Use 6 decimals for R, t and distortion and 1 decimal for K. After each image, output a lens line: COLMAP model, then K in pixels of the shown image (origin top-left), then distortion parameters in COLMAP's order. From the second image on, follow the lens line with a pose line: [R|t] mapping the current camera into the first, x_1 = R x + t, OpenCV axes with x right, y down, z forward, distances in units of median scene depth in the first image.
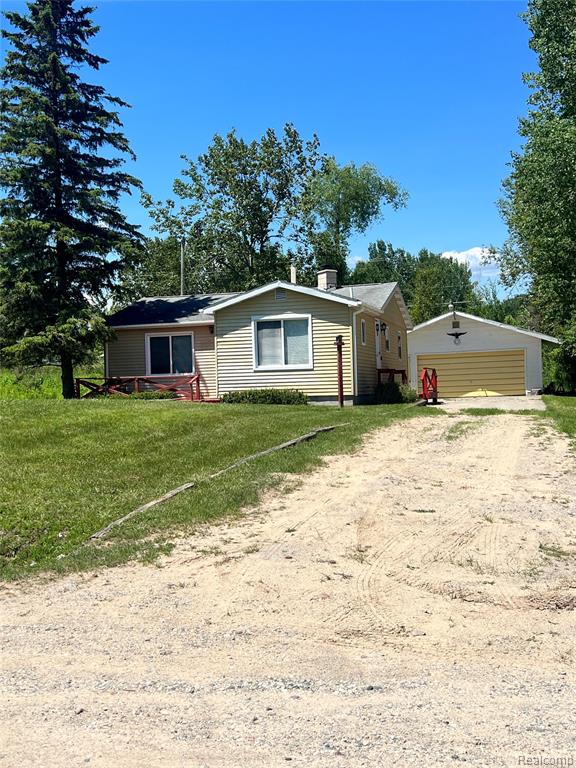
lens RADIAL K [[916.2, 0, 285.7], [0, 916.2, 385.6], [0, 0, 1]] dist [-0.003584, 0.000000]
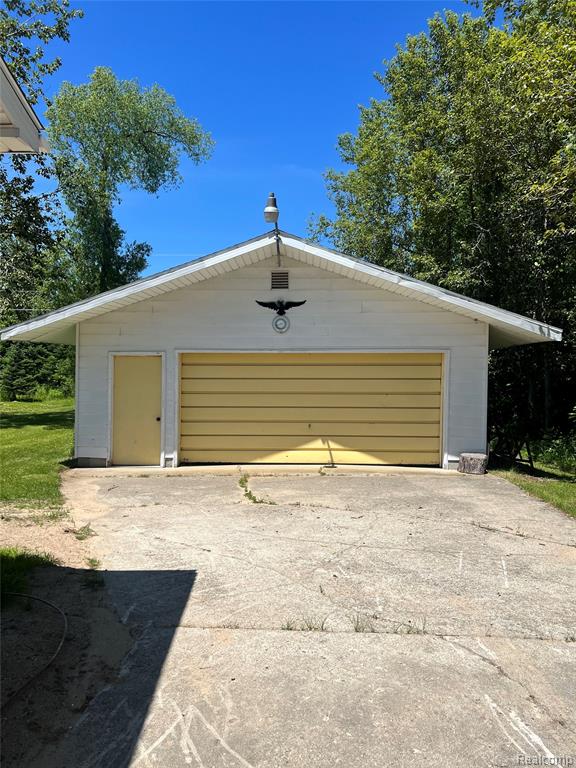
lens RADIAL K [[578.9, 0, 287.7], [0, 578.9, 384.8], [0, 0, 1]] dist [0.052645, -0.059914]
pose [[0.972910, 0.043502, 0.227053, 0.186718], [-0.044006, 0.999027, -0.002843, -0.029452], [-0.226956, -0.007226, 0.973878, 1.050047]]
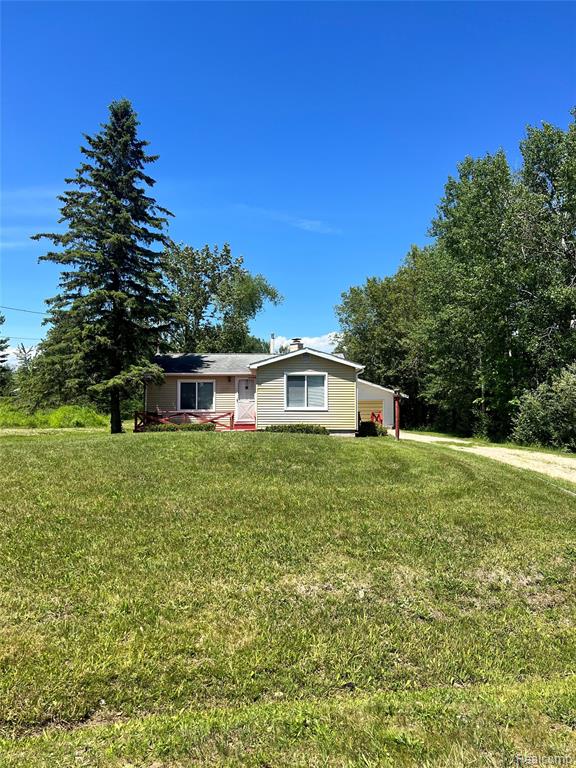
lens RADIAL K [[578.9, 0, 290.6], [0, 578.9, 380.6], [0, 0, 1]] dist [0.052645, -0.059914]
pose [[0.962793, 0.046420, 0.266224, -0.222142], [-0.029465, 0.997295, -0.067337, -0.001787], [-0.268629, 0.056987, 0.961556, 0.117378]]
